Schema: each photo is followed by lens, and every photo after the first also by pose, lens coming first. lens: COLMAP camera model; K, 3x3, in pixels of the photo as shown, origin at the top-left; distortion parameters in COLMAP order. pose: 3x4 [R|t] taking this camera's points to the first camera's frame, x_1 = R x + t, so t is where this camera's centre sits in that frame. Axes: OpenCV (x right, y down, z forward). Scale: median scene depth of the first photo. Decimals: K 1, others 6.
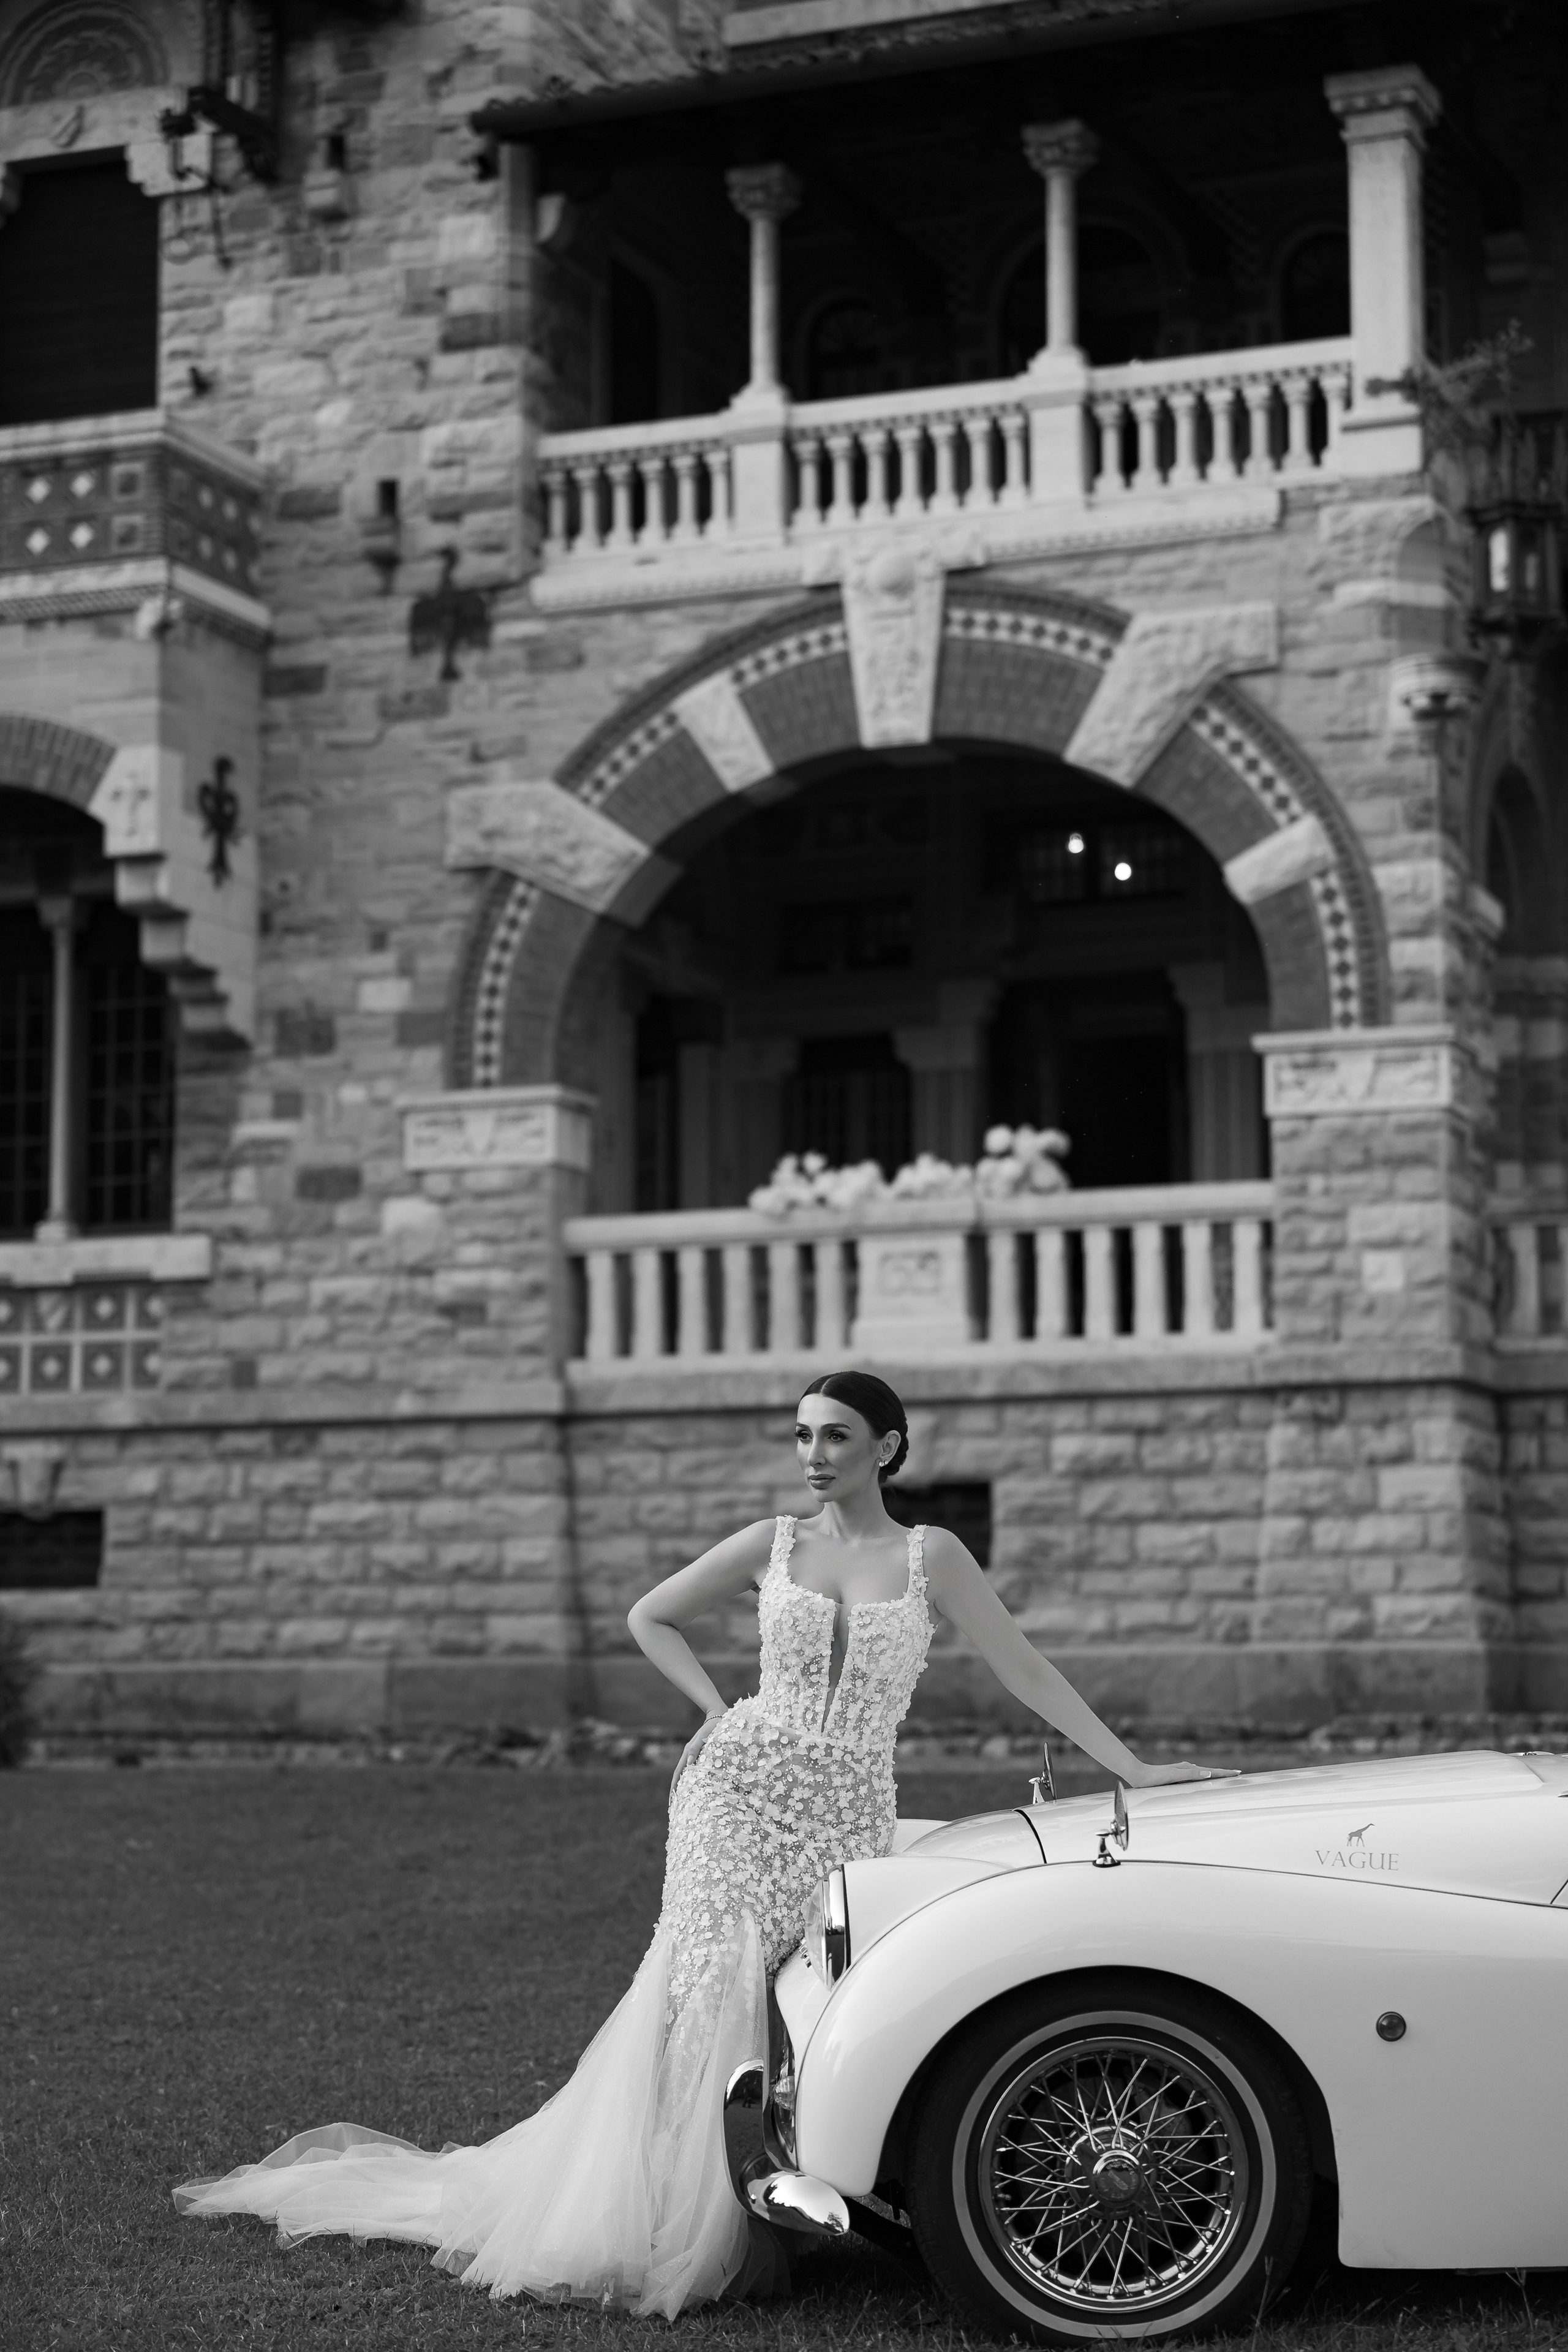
lens RADIAL K [[4541.1, 0, 818.2], [0, 4541.1, 1174.0], [0, 0, 1]] dist [0.029070, -0.062026]
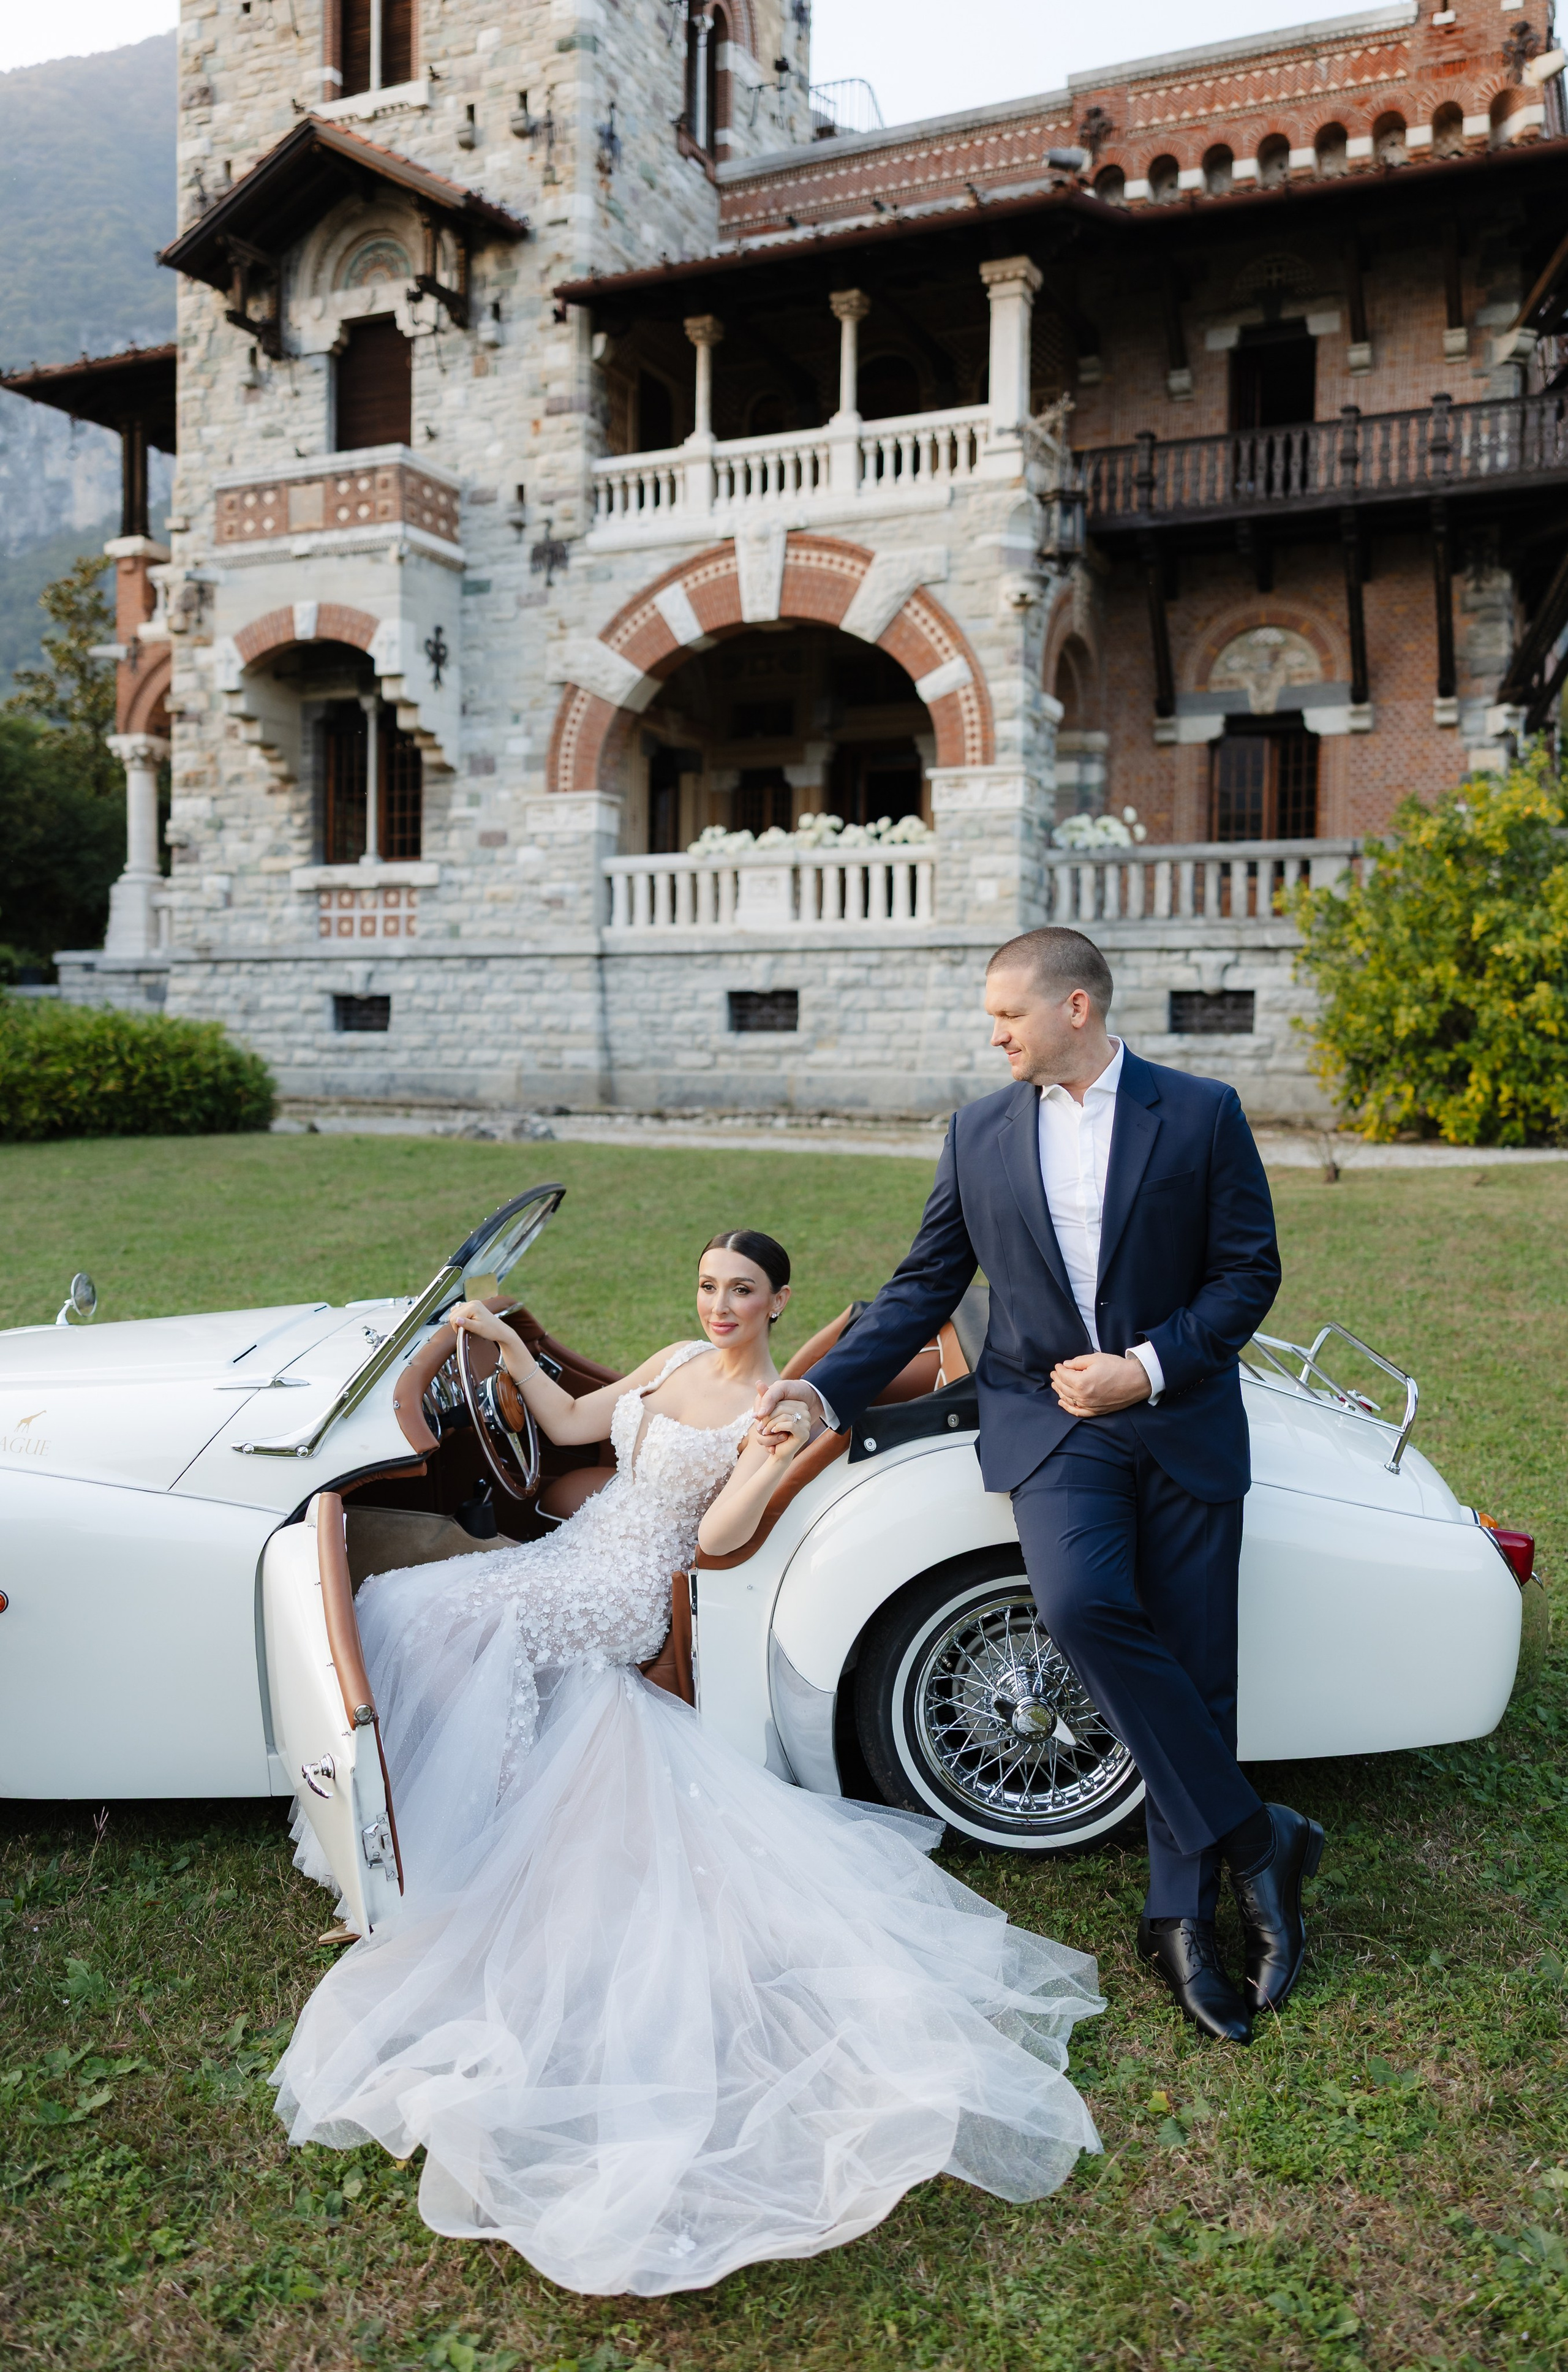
lens RADIAL K [[1932.3, 0, 824.8], [0, 1932.3, 1143.4], [0, 0, 1]] dist [0.007413, 0.004835]
pose [[0.998565, 0.019553, -0.049855, 0.090849], [-0.011465, 0.987431, 0.157636, -0.001521], [0.052310, -0.156839, 0.986238, 0.125074]]
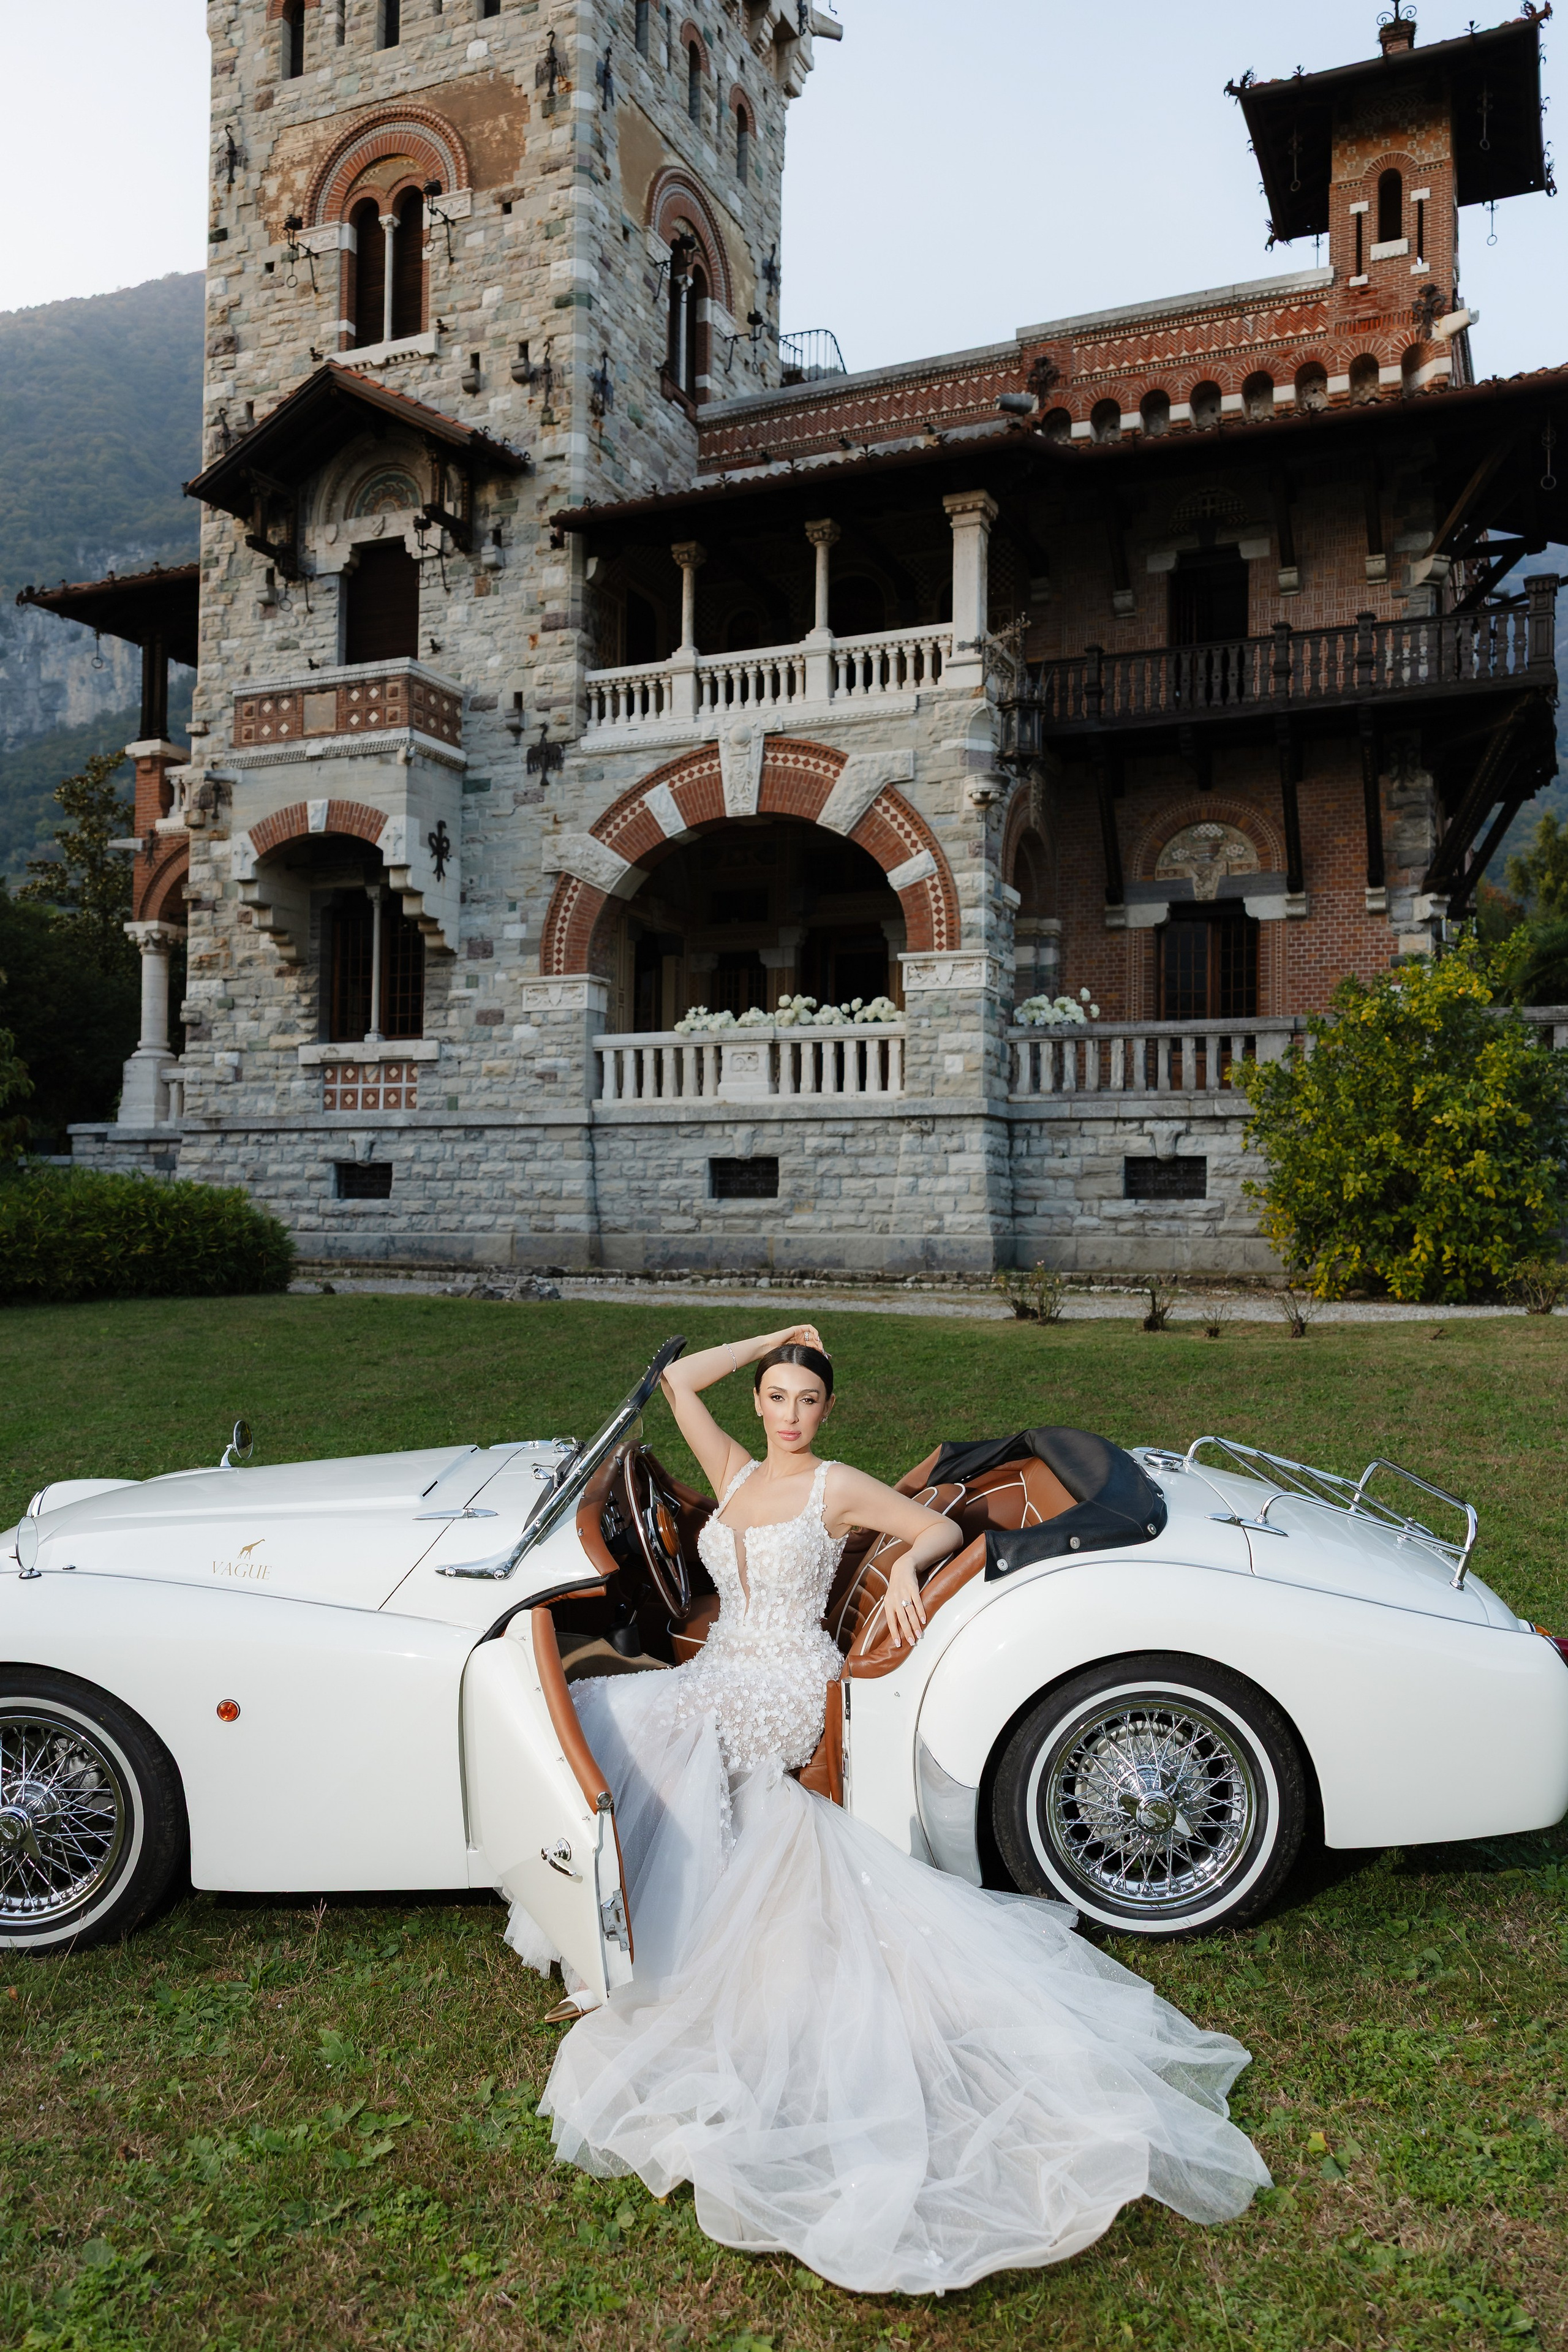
lens RADIAL K [[1839.5, 0, 792.0], [0, 1839.5, 1177.0], [0, 0, 1]] dist [0.014997, -0.004413]
pose [[0.999087, 0.013915, -0.040394, 0.077650], [-0.010219, 0.995862, 0.090303, -0.002964], [0.041483, -0.089807, 0.995095, 0.113406]]
